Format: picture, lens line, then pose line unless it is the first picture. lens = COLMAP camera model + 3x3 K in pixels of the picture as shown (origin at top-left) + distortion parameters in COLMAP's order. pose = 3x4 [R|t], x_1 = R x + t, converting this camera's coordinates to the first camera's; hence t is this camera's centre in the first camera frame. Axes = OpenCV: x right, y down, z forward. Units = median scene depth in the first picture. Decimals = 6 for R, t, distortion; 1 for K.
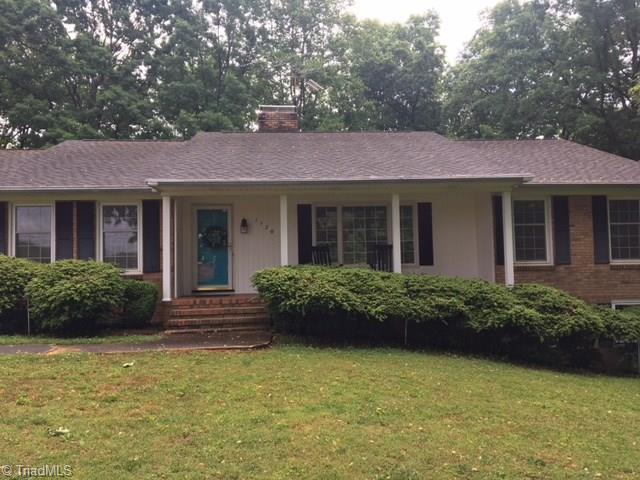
lens RADIAL K [[541.3, 0, 318.3], [0, 541.3, 239.3], [0, 0, 1]] dist [0.069799, -0.032305]
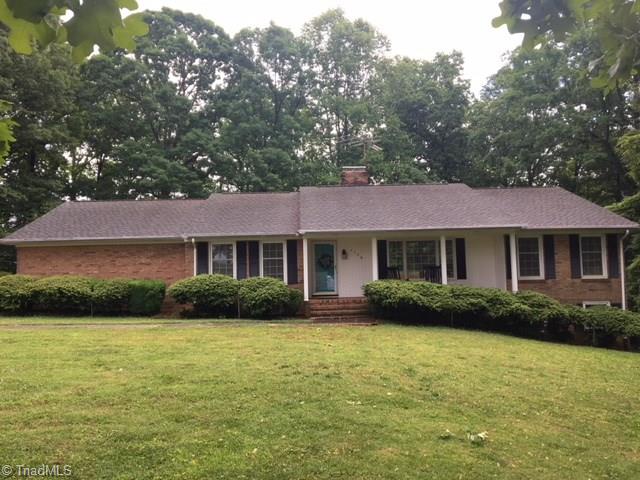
lens RADIAL K [[541.3, 0, 319.0], [0, 541.3, 240.9], [0, 0, 1]] dist [0.069799, -0.032305]
pose [[0.999088, -0.004345, -0.042470, -0.145434], [0.003756, 0.999896, -0.013945, -0.042333], [0.042526, 0.013773, 0.999000, -0.584832]]
